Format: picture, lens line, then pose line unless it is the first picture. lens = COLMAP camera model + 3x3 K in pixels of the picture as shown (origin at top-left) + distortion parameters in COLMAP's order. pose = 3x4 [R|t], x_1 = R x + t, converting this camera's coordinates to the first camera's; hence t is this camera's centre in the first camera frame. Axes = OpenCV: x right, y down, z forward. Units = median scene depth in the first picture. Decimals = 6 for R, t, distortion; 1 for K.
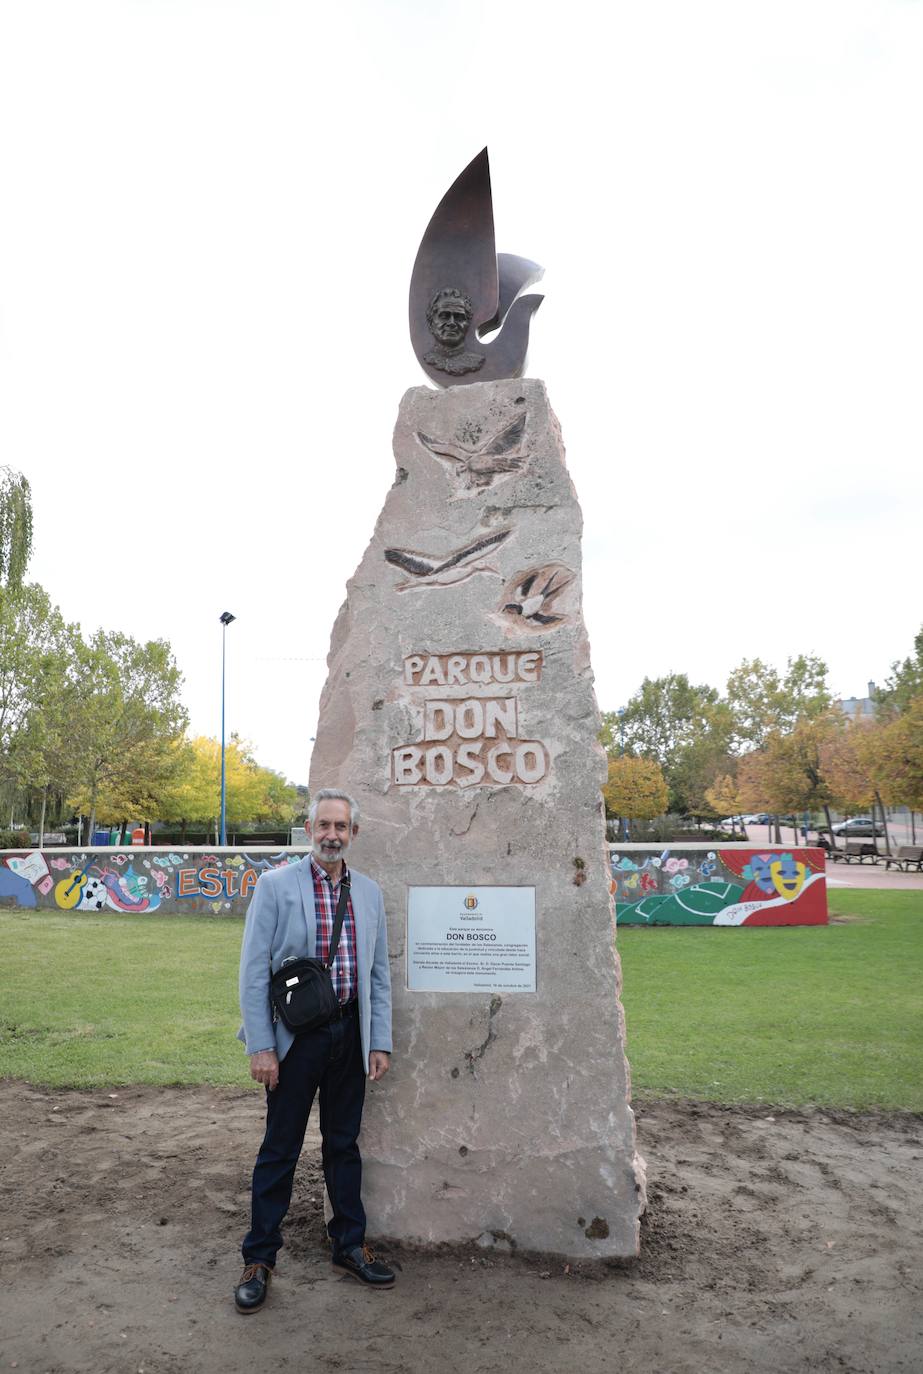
lens RADIAL K [[1058.8, 0, 414.9], [0, 1058.8, 720.8], [0, 0, 1]] dist [-0.059759, 0.031840]
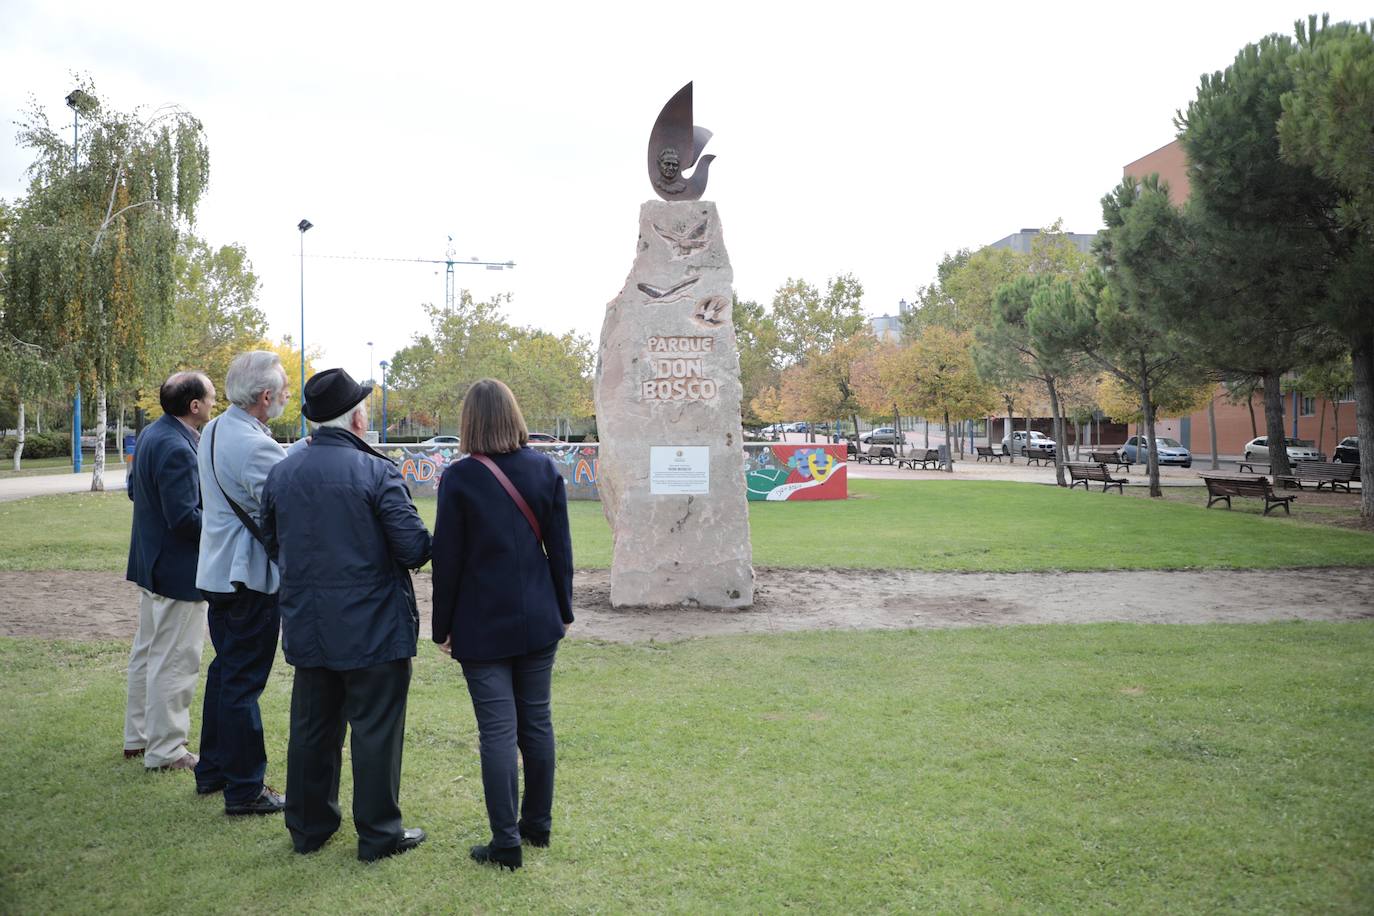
lens RADIAL K [[1072.9, 0, 685.8], [0, 1072.9, 451.9], [0, 0, 1]] dist [-0.021770, 0.003561]
pose [[0.977405, 0.002696, 0.211360, -0.299394], [-0.027320, 0.993143, 0.113667, -0.061749], [-0.209604, -0.116873, 0.970776, -0.854657]]
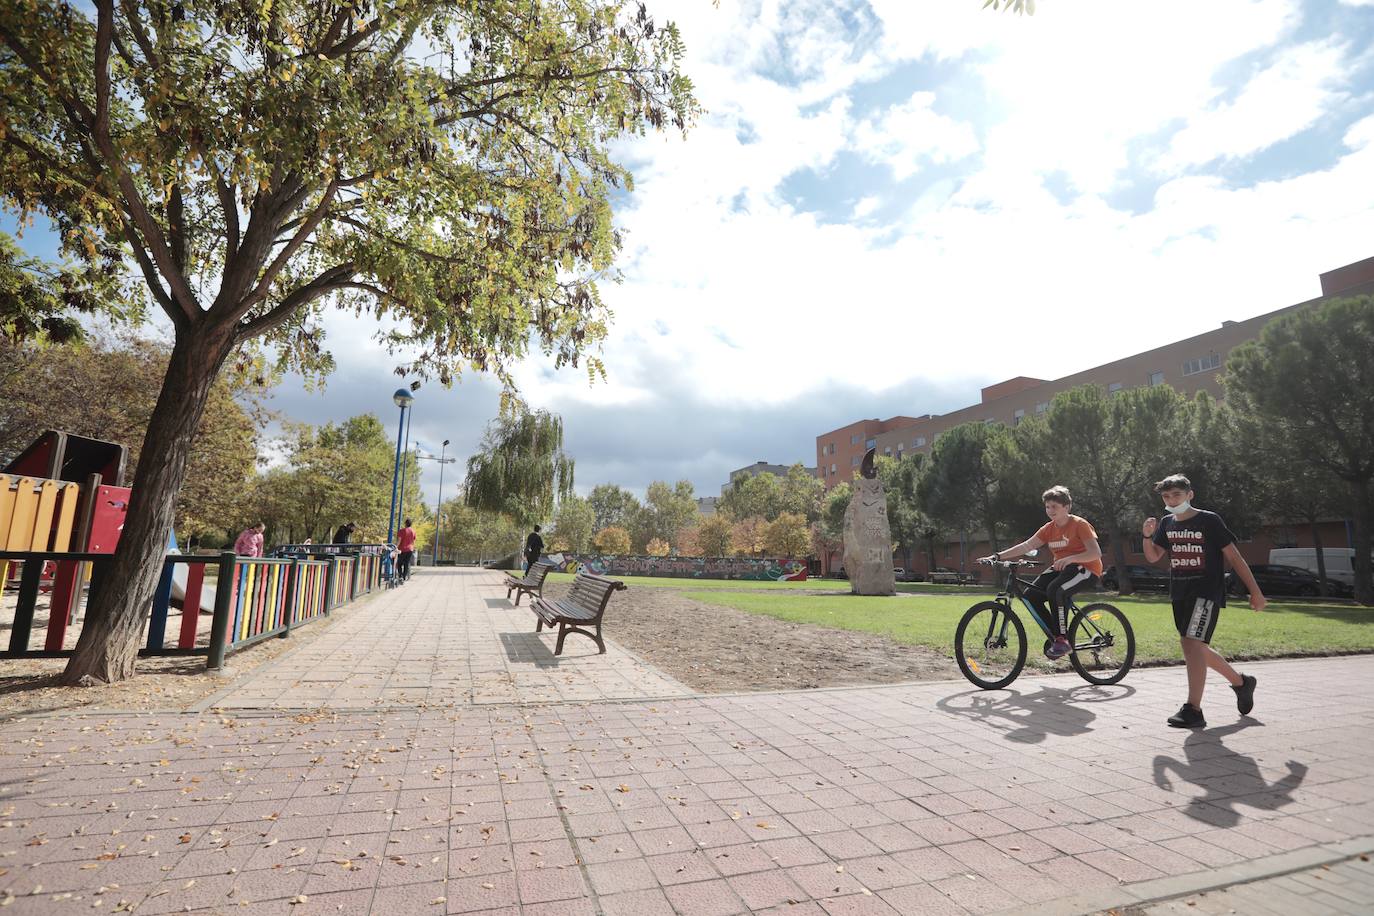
lens RADIAL K [[640.2, 0, 682.0], [0, 640.2, 462.7], [0, 0, 1]] dist [0.000377, 0.000167]
pose [[0.894466, 0.098967, 0.436047, -2.457087], [-0.070918, 0.994254, -0.080185, 0.006590], [-0.441477, 0.040799, 0.896345, -1.913850]]
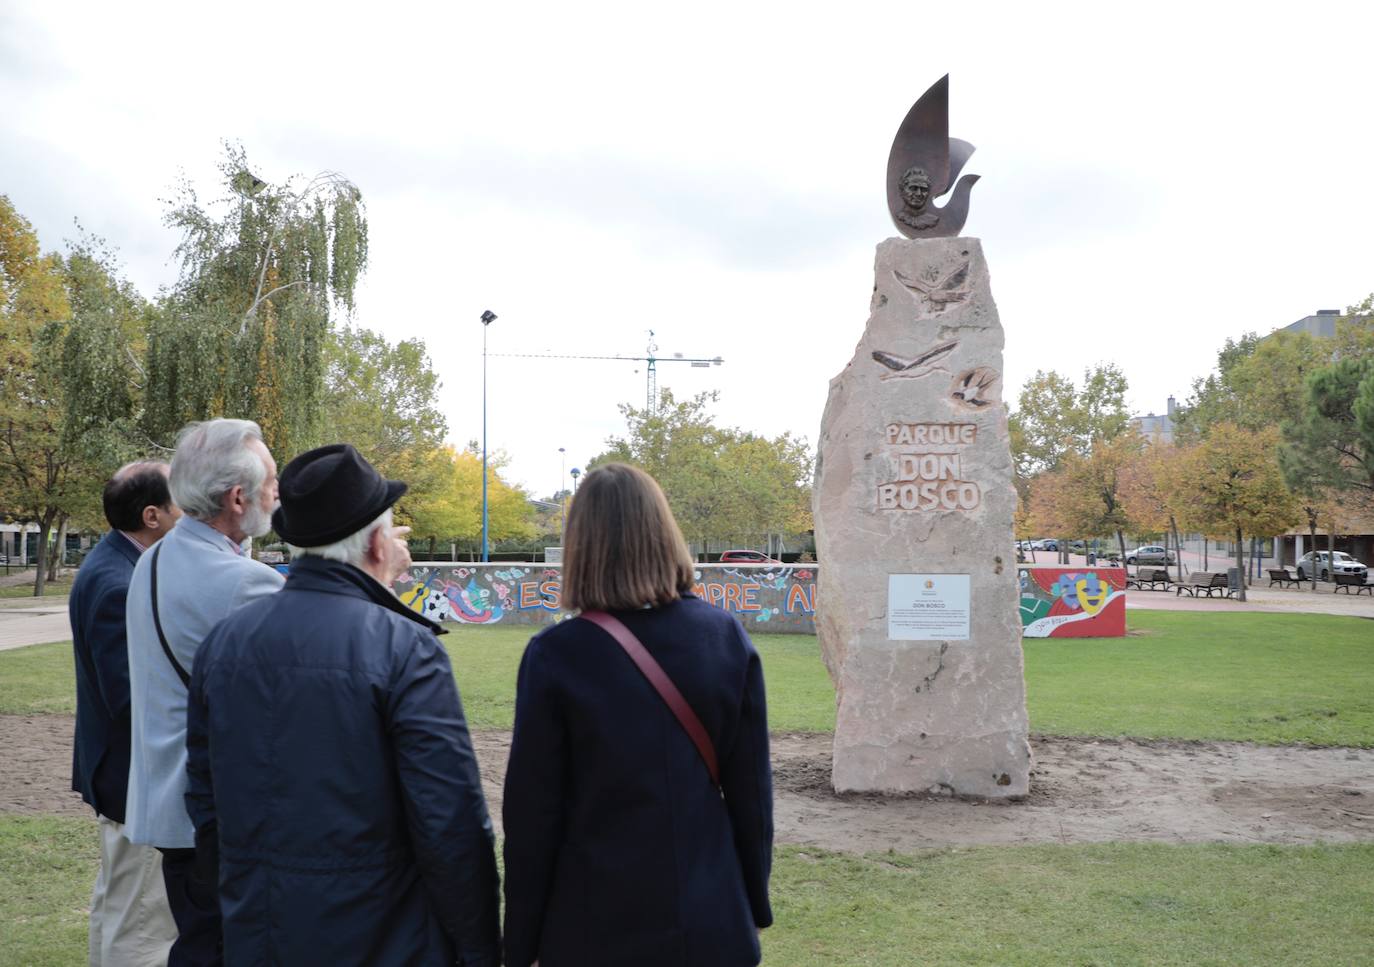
lens RADIAL K [[1208.1, 0, 755.0], [0, 1208.1, 580.3], [0, 0, 1]] dist [-0.069447, 0.031342]
pose [[0.996584, 0.008912, 0.082100, -0.264633], [-0.019100, 0.992078, 0.124164, -0.039561], [-0.080344, -0.125308, 0.988859, -0.569148]]
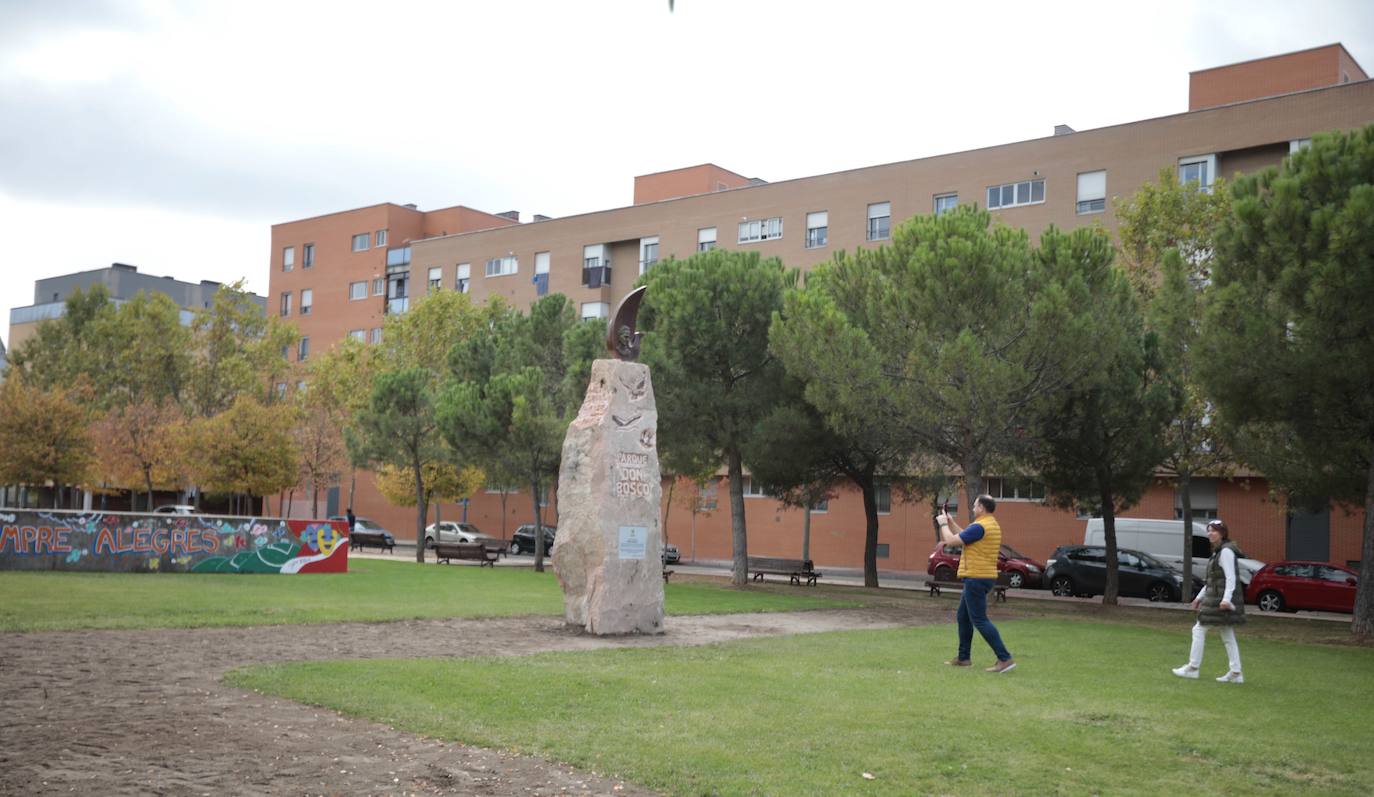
lens RADIAL K [[1304.9, 0, 675.8], [0, 1304.9, 461.8], [0, 0, 1]] dist [0.039746, 0.000000]
pose [[0.522437, 0.071947, 0.849637, -2.478232], [-0.128379, 0.991712, -0.005039, -0.027991], [-0.842958, -0.106443, 0.527344, -0.908892]]
